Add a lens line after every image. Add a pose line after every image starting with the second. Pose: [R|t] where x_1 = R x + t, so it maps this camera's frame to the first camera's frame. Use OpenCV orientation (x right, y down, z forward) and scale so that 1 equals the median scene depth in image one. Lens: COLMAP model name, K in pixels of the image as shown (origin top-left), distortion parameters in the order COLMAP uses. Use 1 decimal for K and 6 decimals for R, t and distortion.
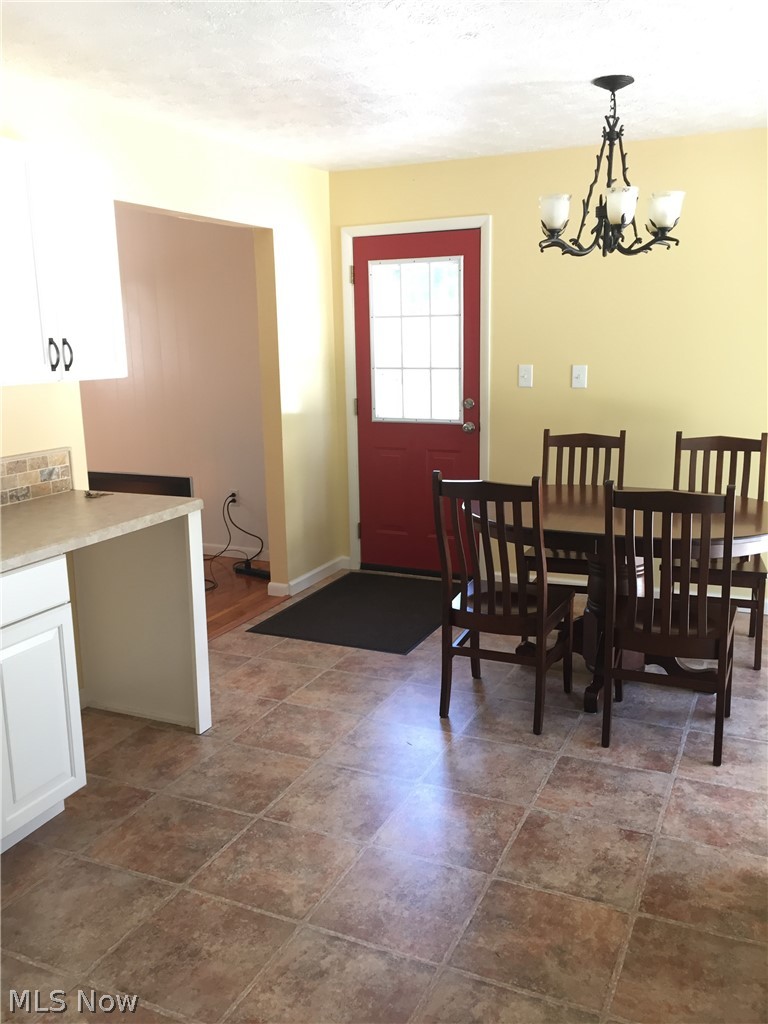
lens RADIAL K [[865.7, 0, 384.3], [0, 865.7, 511.7], [0, 0, 1]] dist [0.002111, -0.000430]
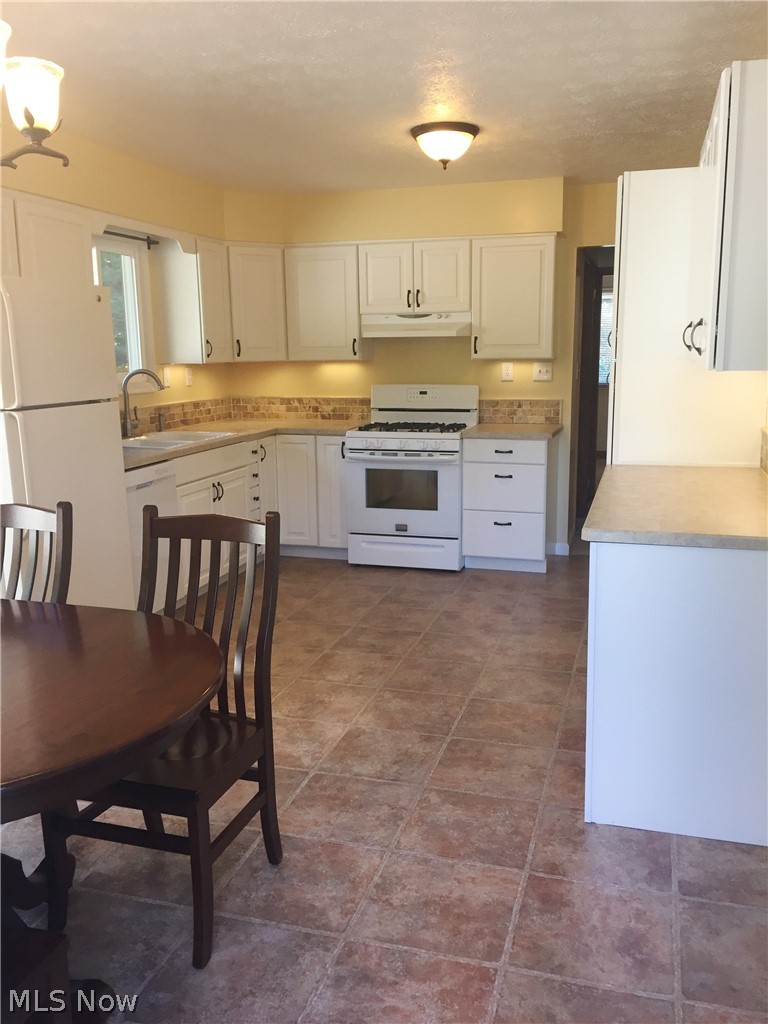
lens RADIAL K [[865.7, 0, 384.4], [0, 865.7, 513.1], [0, 0, 1]] dist [0.002111, -0.000430]
pose [[-0.989464, 0.055363, -0.133775, 0.080254], [0.000489, 0.925273, 0.379302, -0.368126], [0.144778, 0.375240, -0.915551, 1.930664]]
